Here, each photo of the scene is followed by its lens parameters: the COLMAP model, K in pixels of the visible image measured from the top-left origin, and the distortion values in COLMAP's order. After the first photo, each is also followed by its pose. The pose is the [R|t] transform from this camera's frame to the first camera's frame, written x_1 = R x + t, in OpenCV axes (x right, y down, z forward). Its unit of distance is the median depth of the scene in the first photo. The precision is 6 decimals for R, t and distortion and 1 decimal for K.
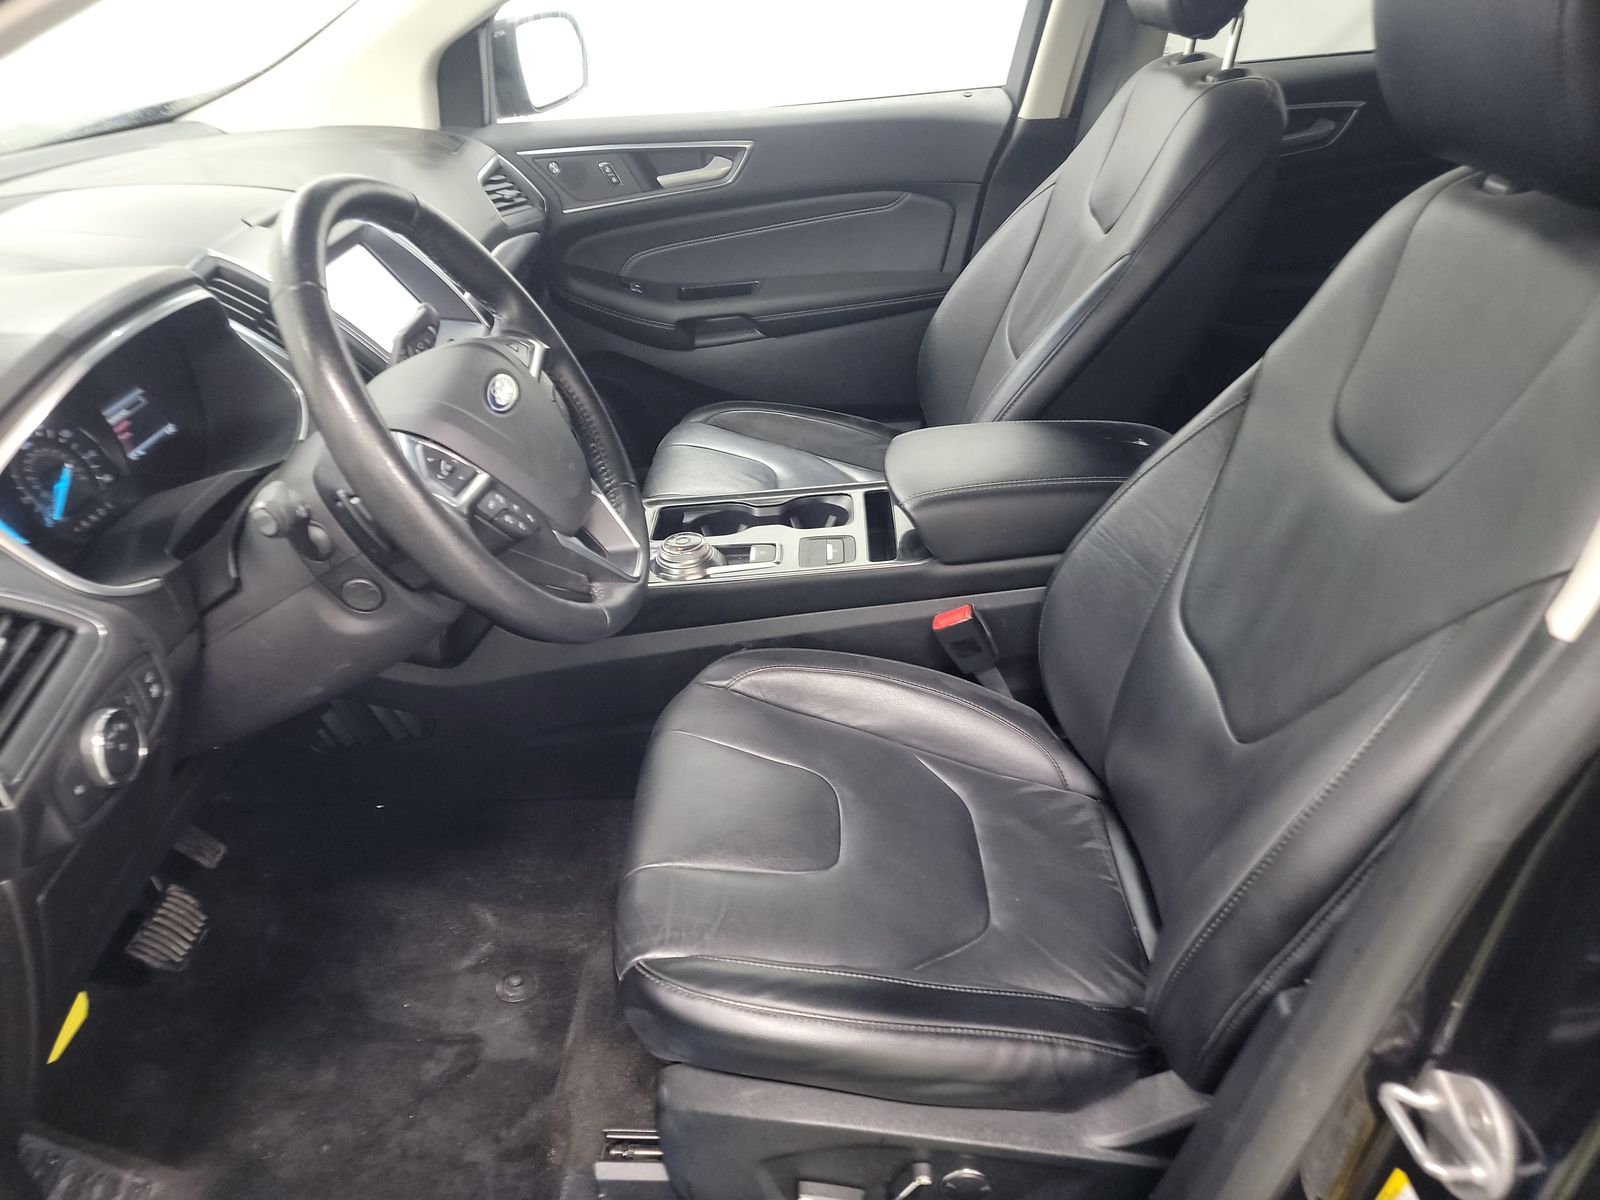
lens RADIAL K [[1091.3, 0, 788.4], [0, 1091.3, 603.5], [0, 0, 1]] dist [0.068128, -0.056905]
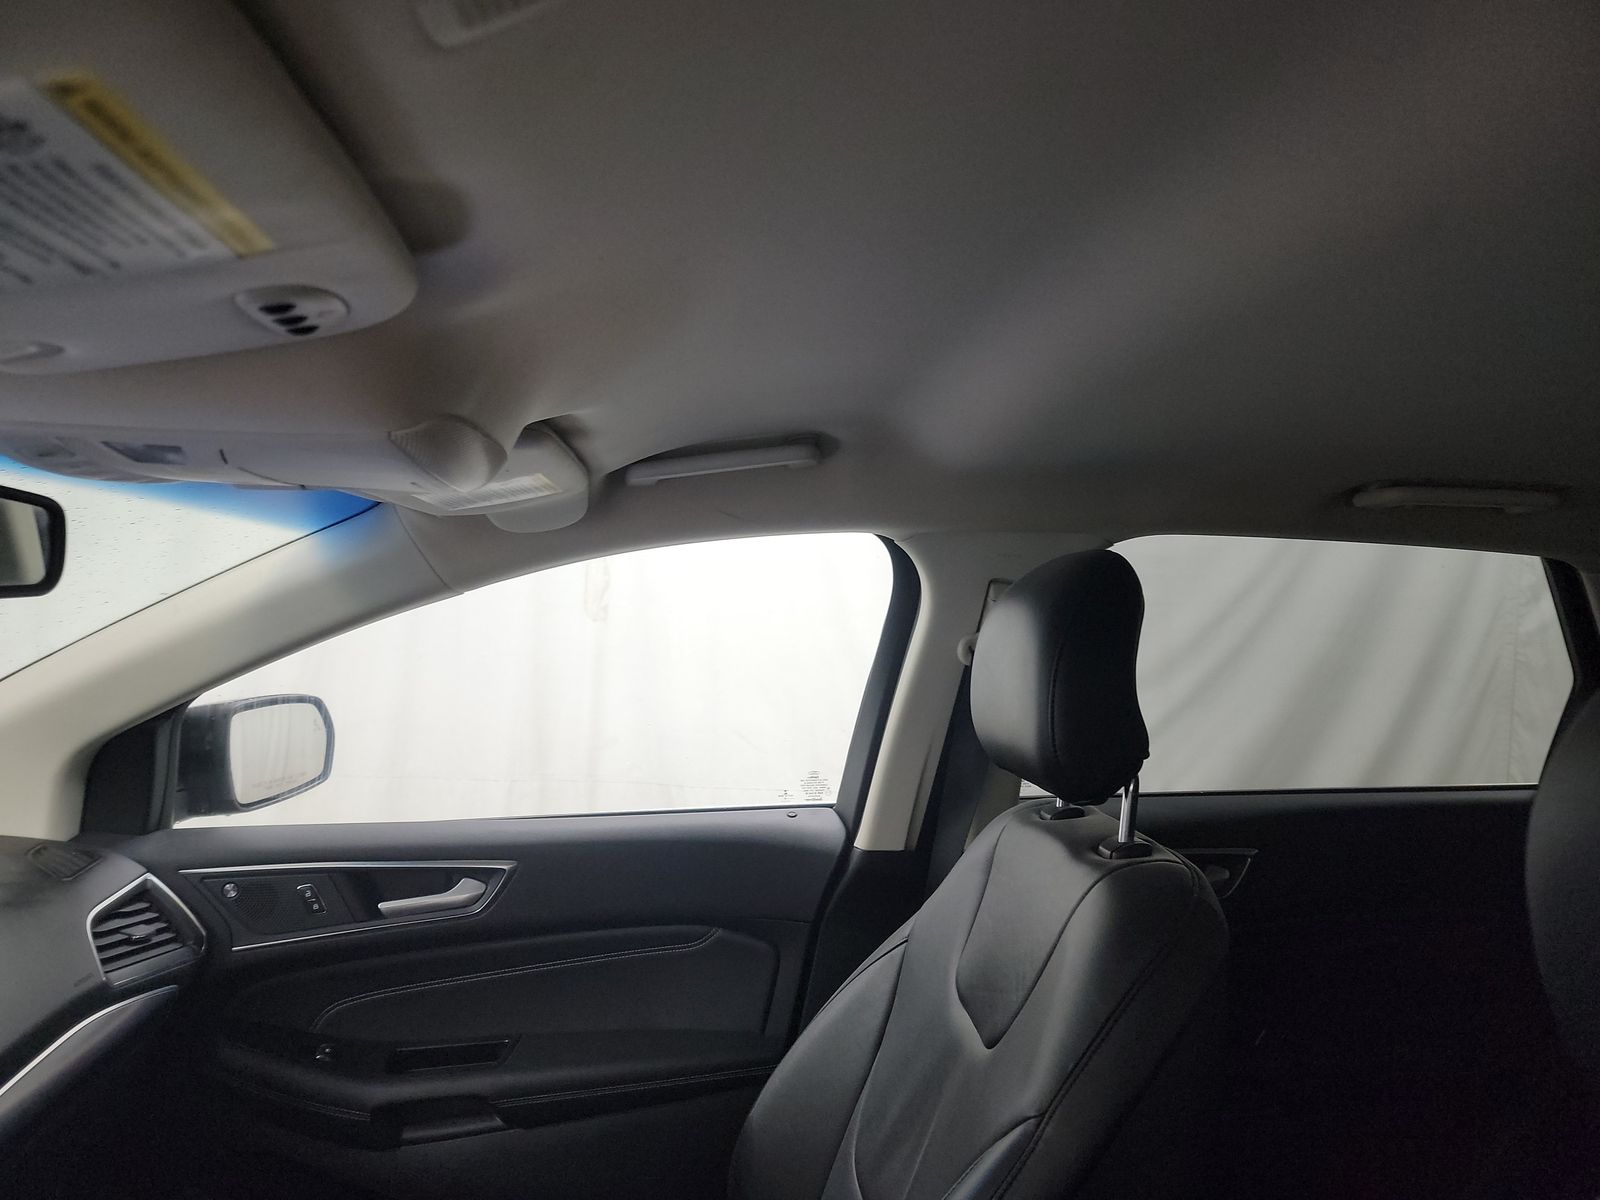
lens RADIAL K [[1091.3, 0, 788.4], [0, 1091.3, 603.5], [0, 0, 1]] dist [0.068128, -0.056905]
pose [[0.991715, 0.056719, 0.115260, 0.058261], [0.012025, 0.852315, -0.522890, -0.171513], [-0.127896, 0.519943, 0.844572, 0.240237]]
